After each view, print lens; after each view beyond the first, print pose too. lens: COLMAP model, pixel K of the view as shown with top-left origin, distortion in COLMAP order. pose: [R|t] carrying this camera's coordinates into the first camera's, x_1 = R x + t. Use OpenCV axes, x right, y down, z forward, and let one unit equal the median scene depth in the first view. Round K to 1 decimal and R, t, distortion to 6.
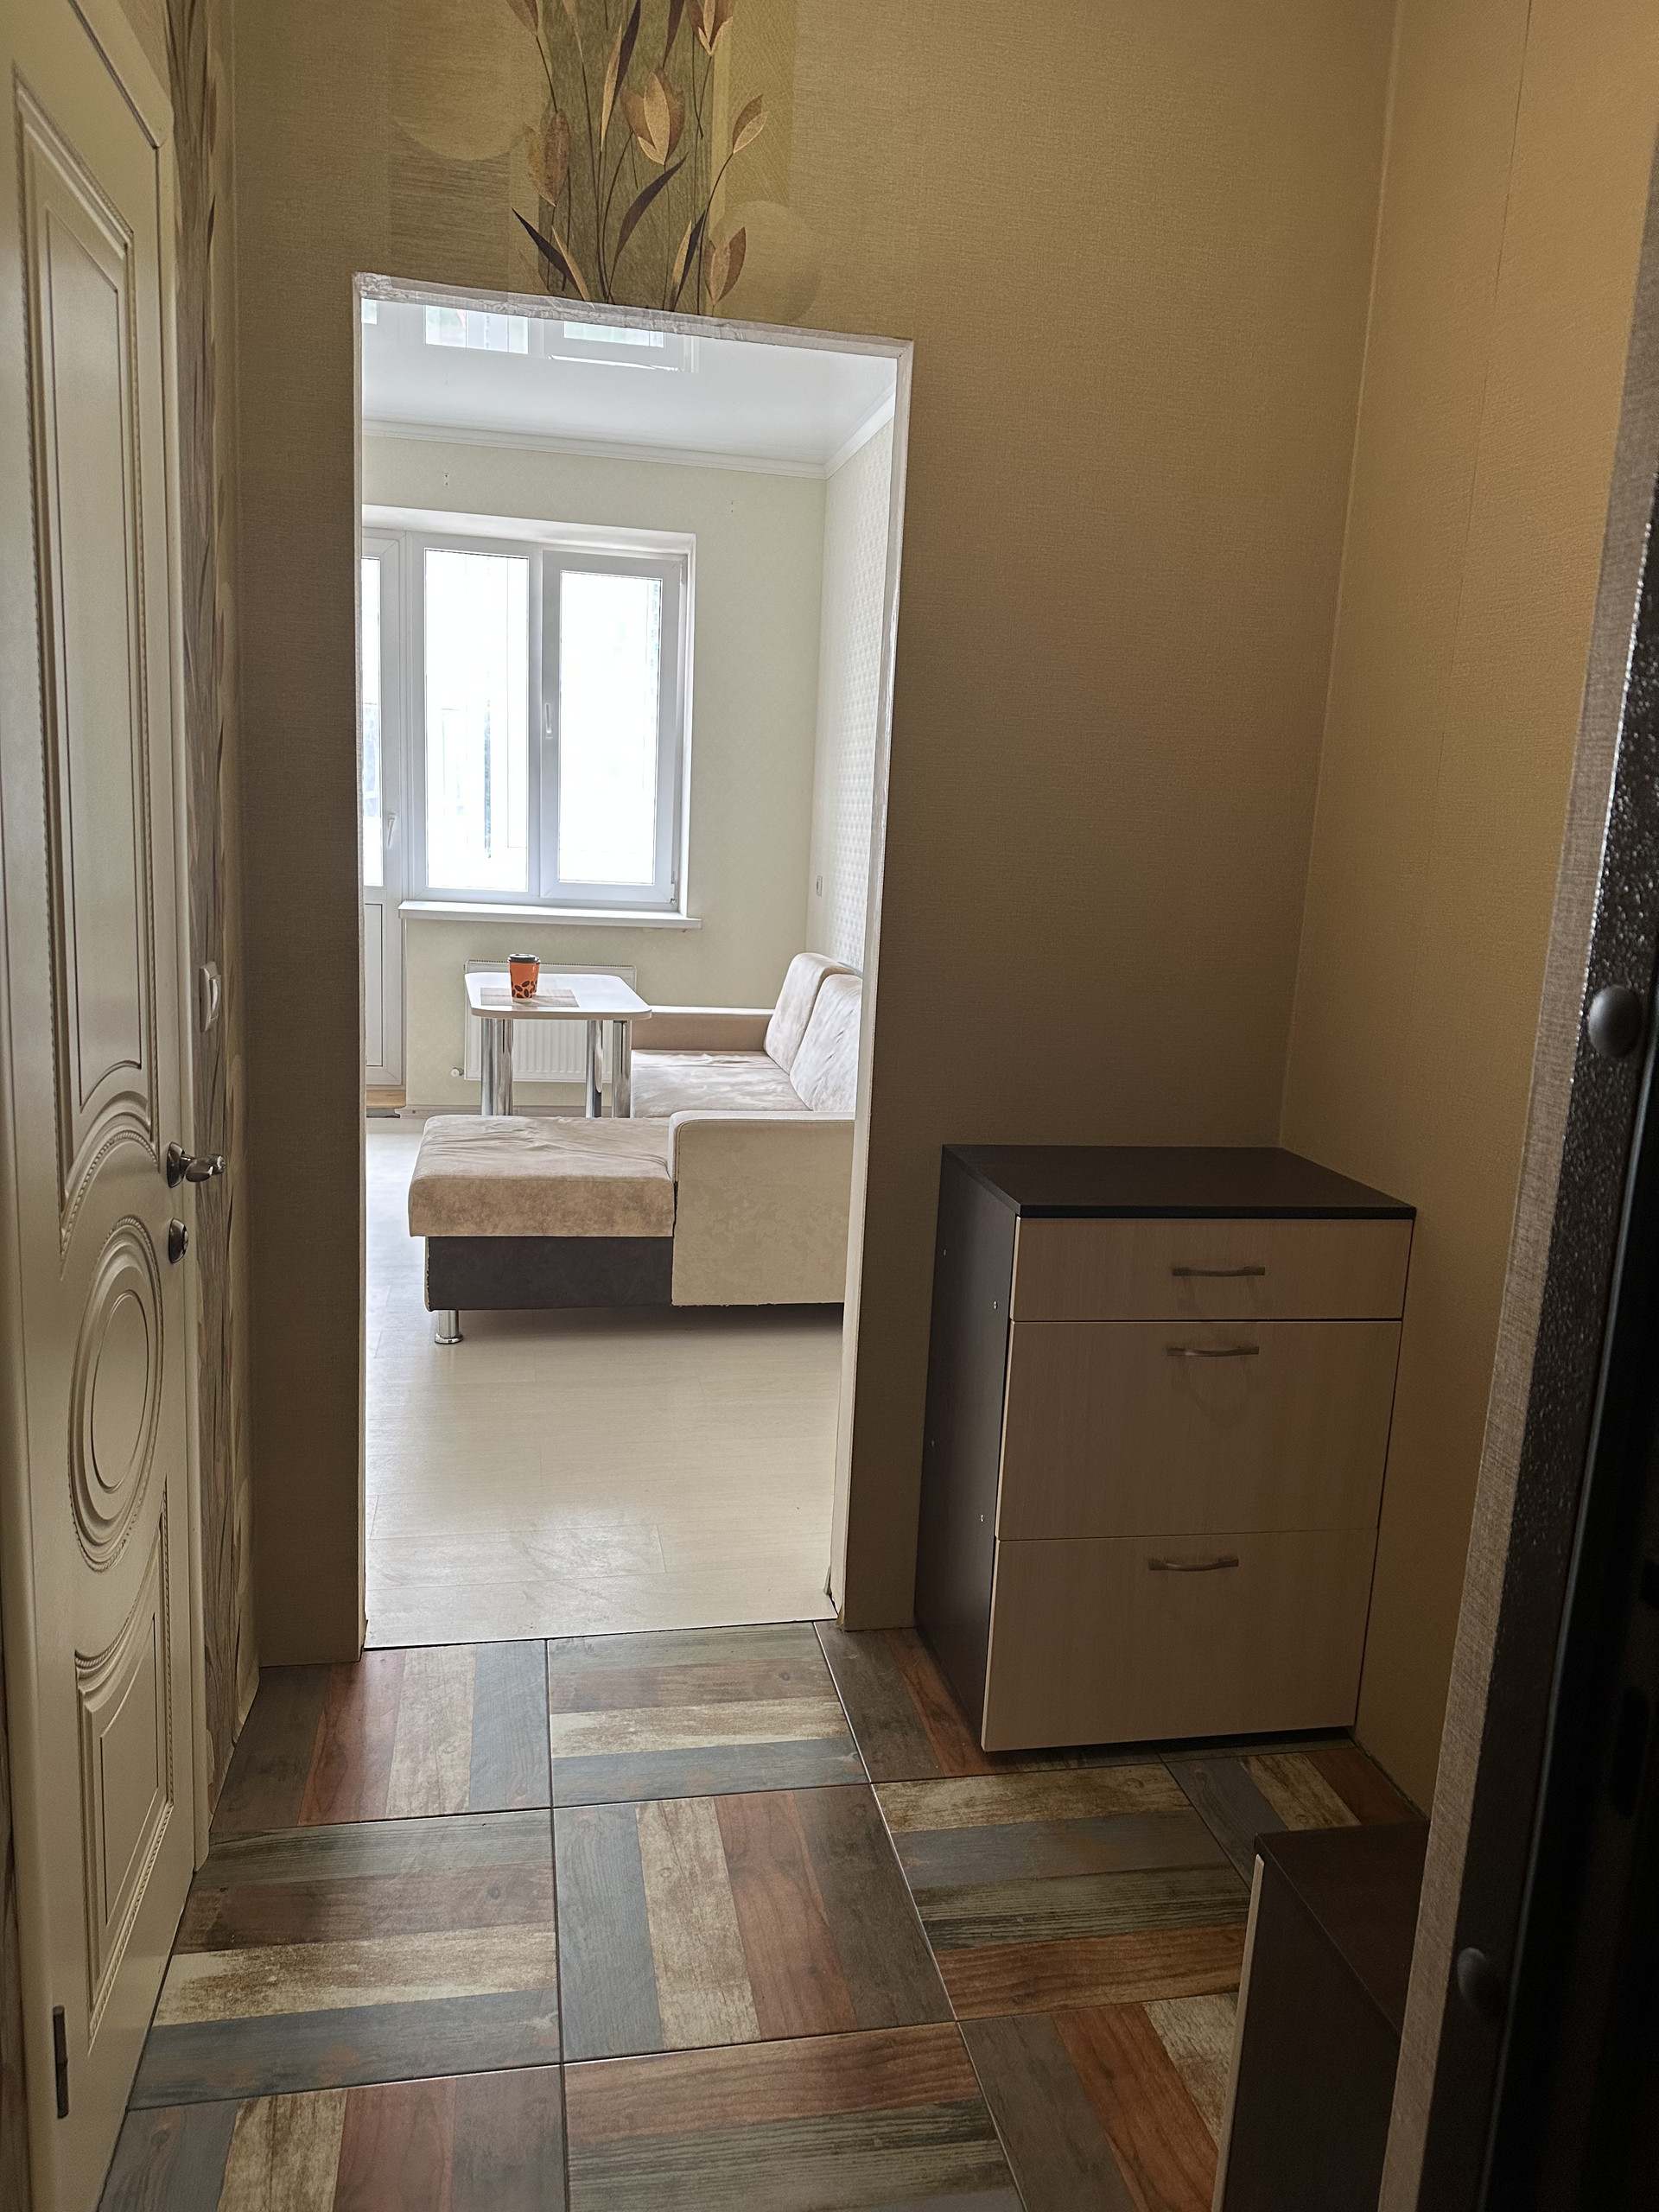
lens RADIAL K [[1541.9, 0, 829.5], [0, 1541.9, 1106.0], [0, 0, 1]] dist [0.064108, -0.000037]
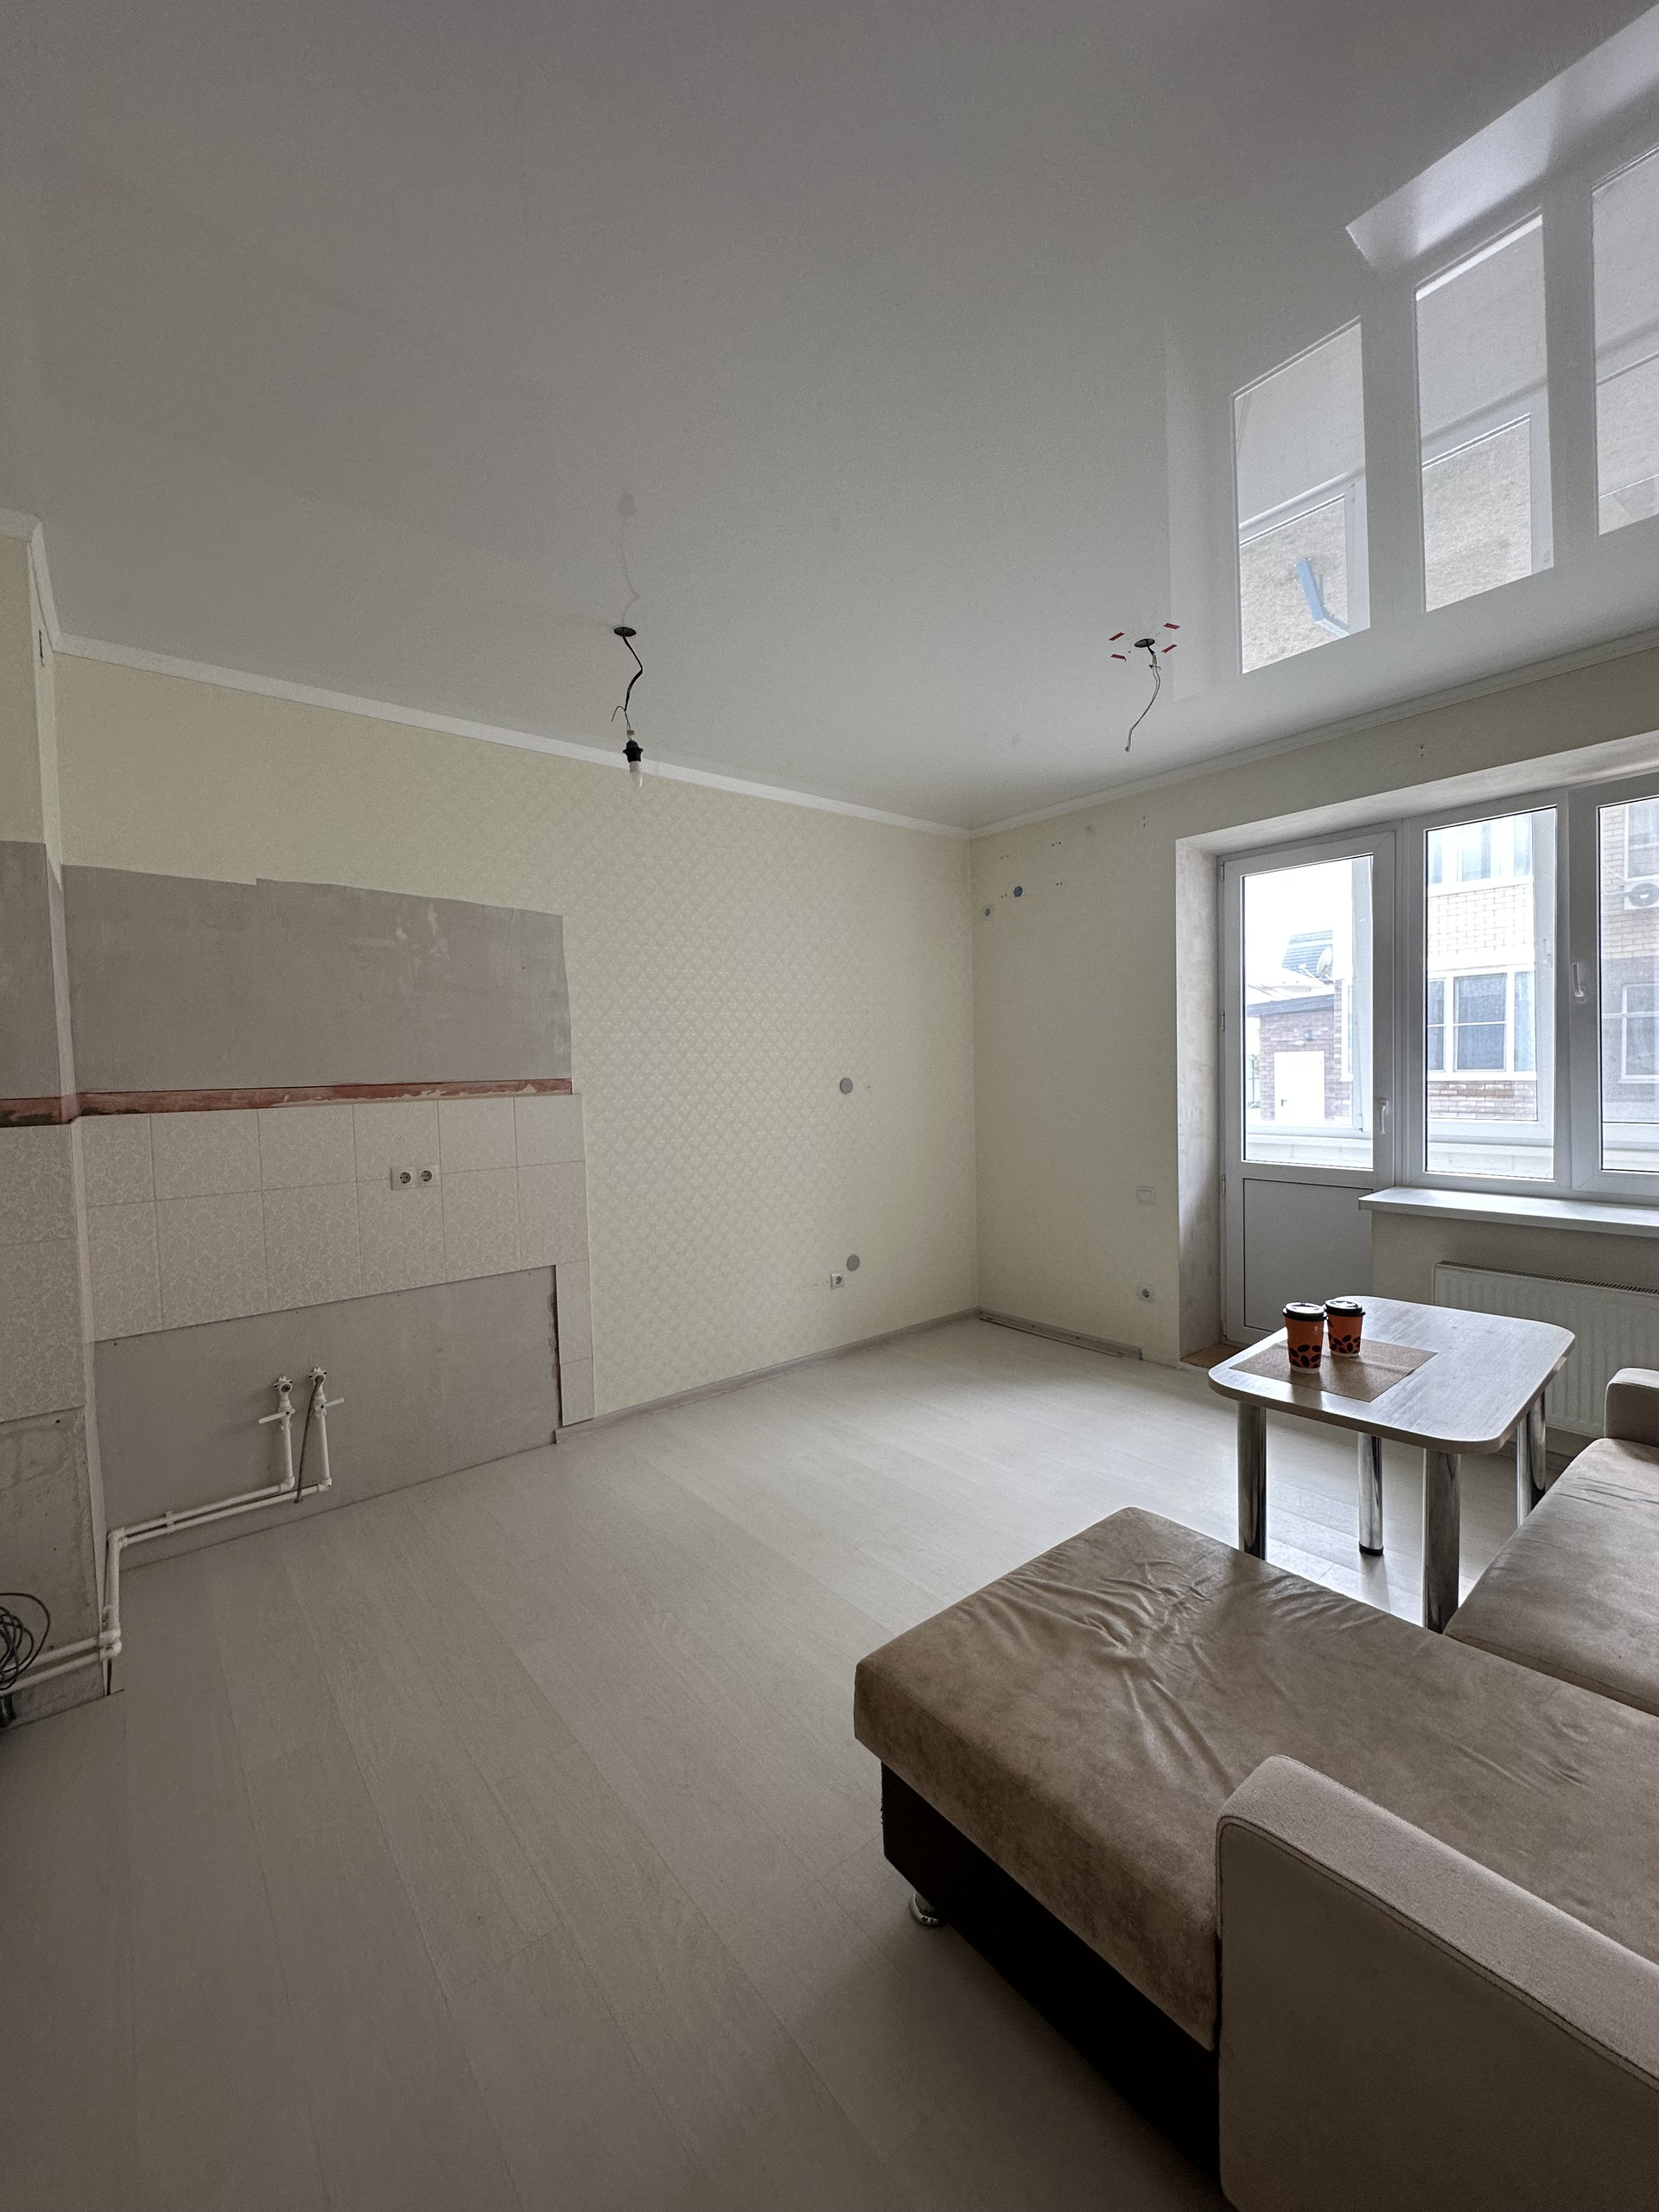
lens RADIAL K [[883.9, 0, 829.5], [0, 883.9, 1106.0], [0, 0, 1]] dist [-0.001415, 0.000230]
pose [[0.462285, -0.026285, -0.886342, 0.065397], [-0.113820, 0.989533, -0.088710, -0.119588], [0.879396, 0.141893, 0.454454, 0.554222]]
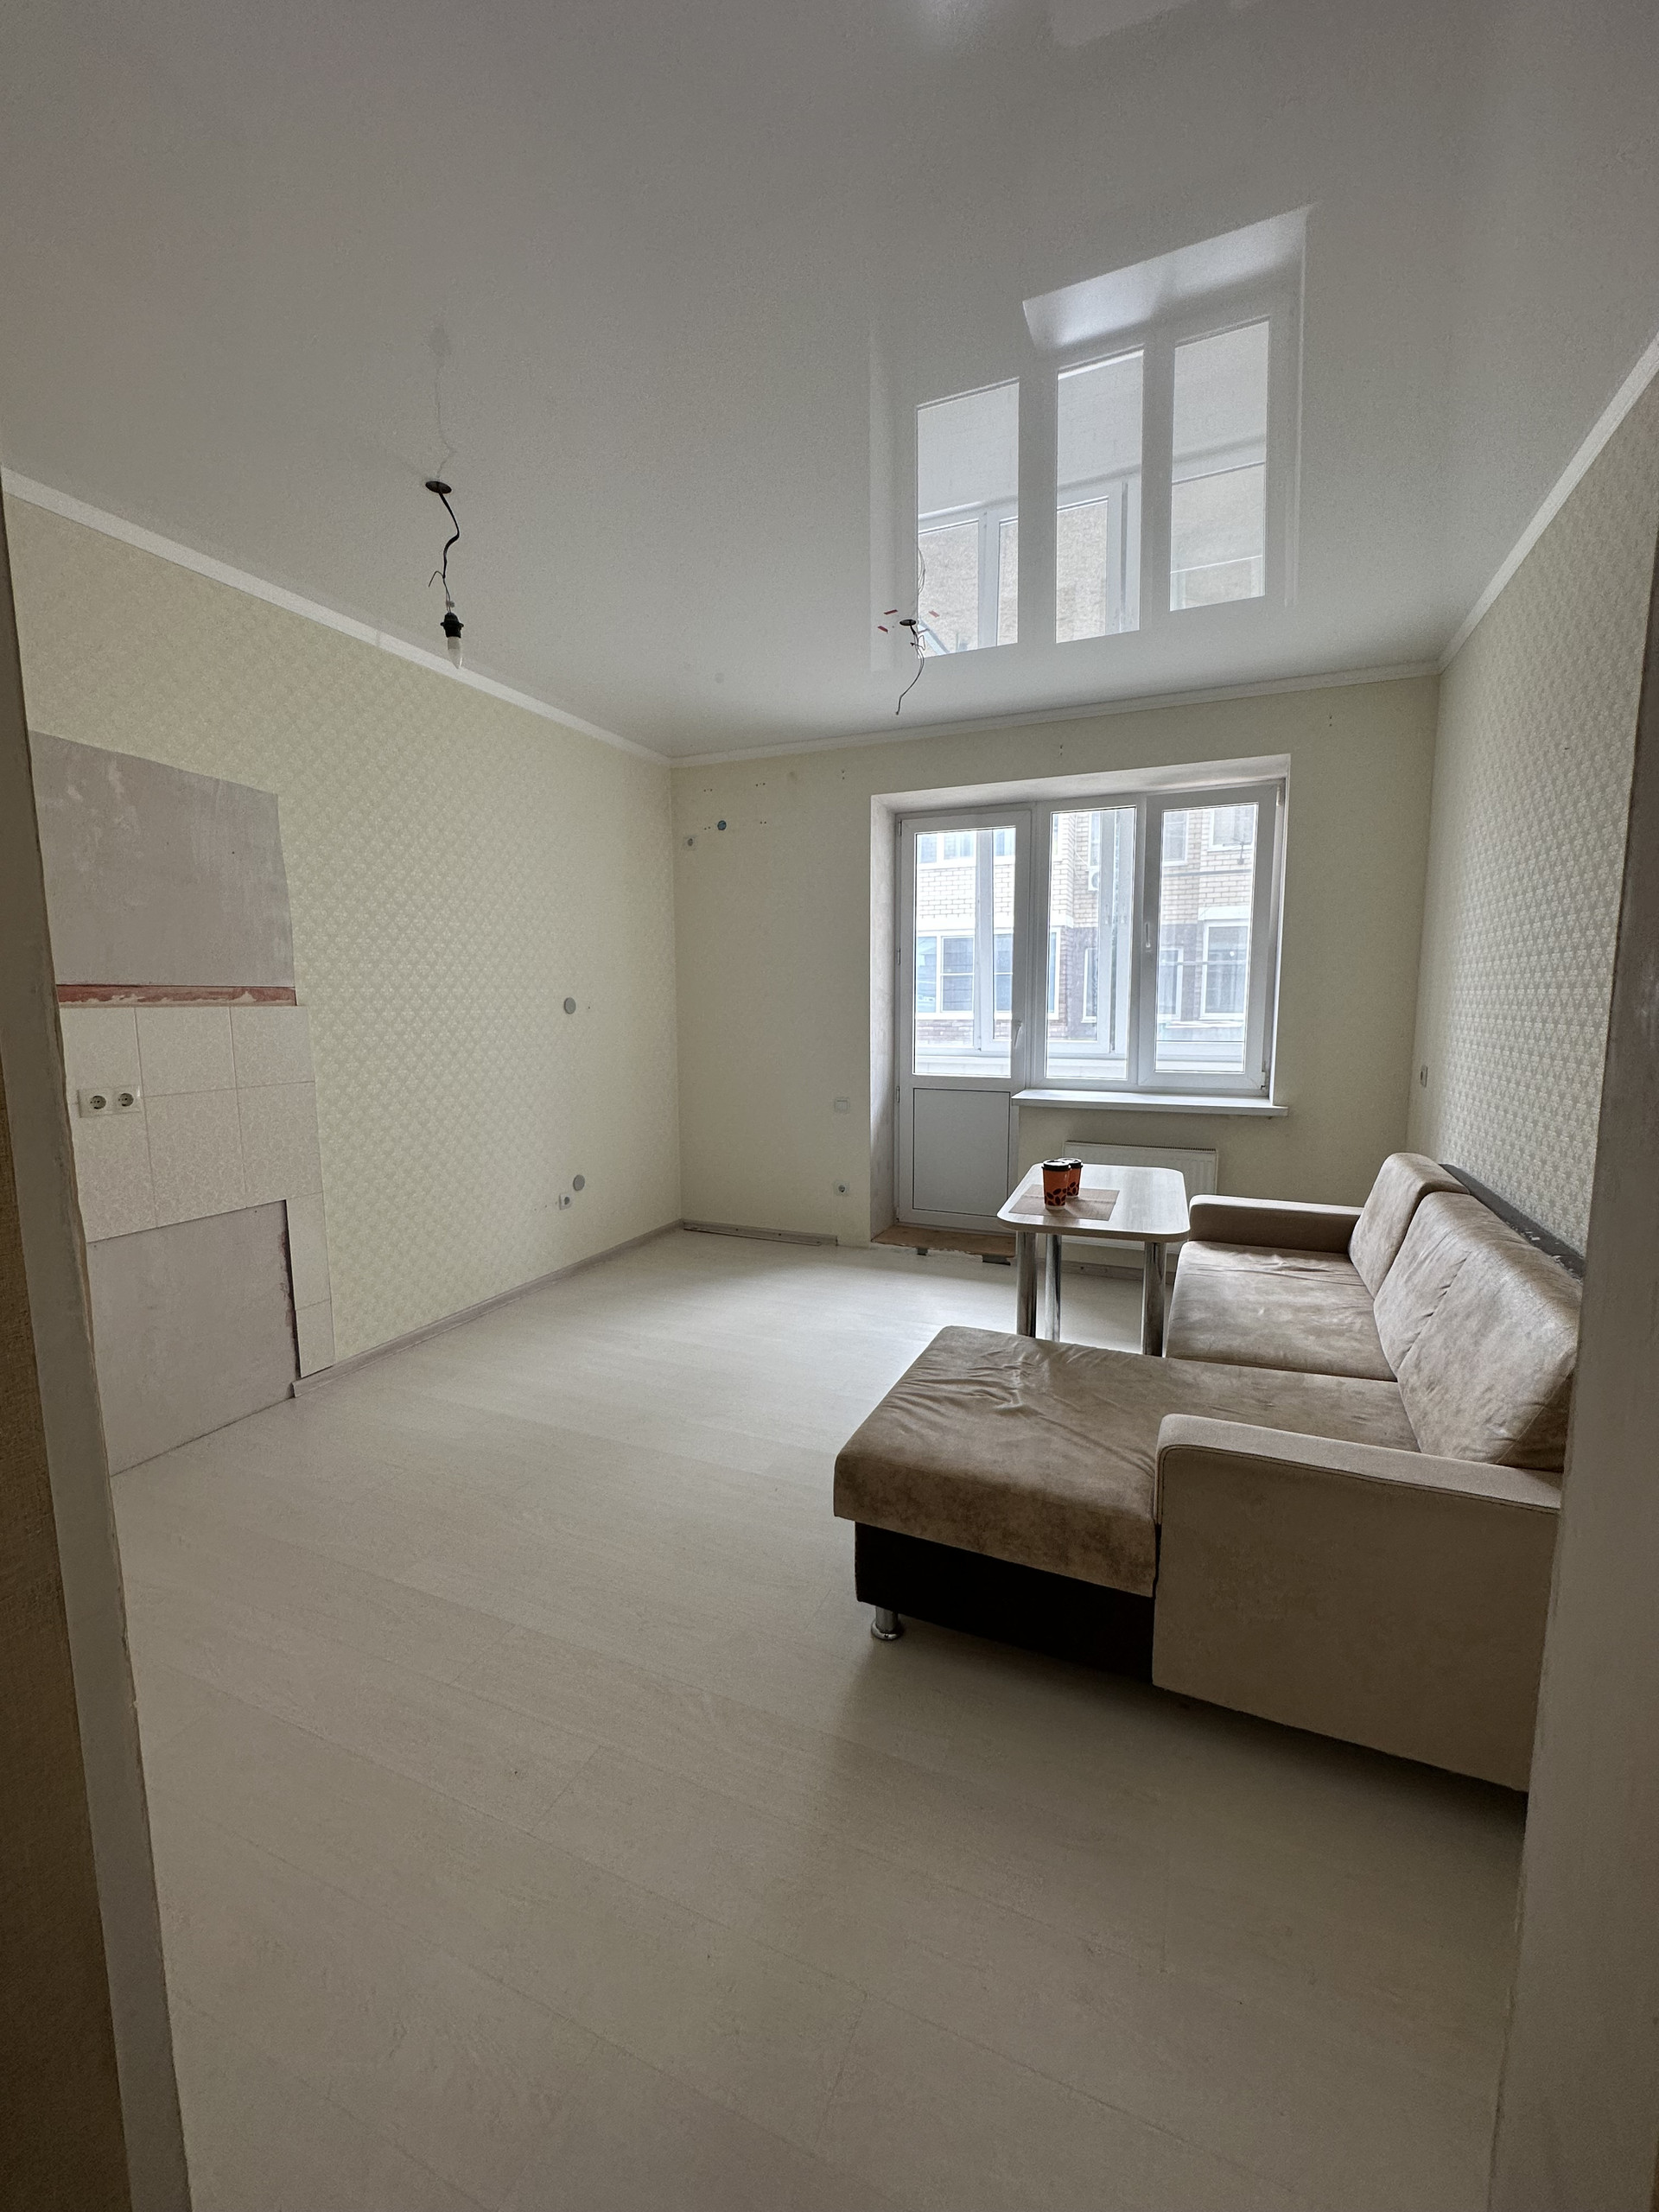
lens RADIAL K [[881.1, 0, 829.5], [0, 881.1, 1106.0], [0, 0, 1]] dist [0.000701, 0.000221]
pose [[0.818781, 0.011641, -0.573988, 0.006759], [-0.057793, 0.996387, -0.062233, -0.083280], [0.571190, 0.084127, 0.816495, 0.416598]]
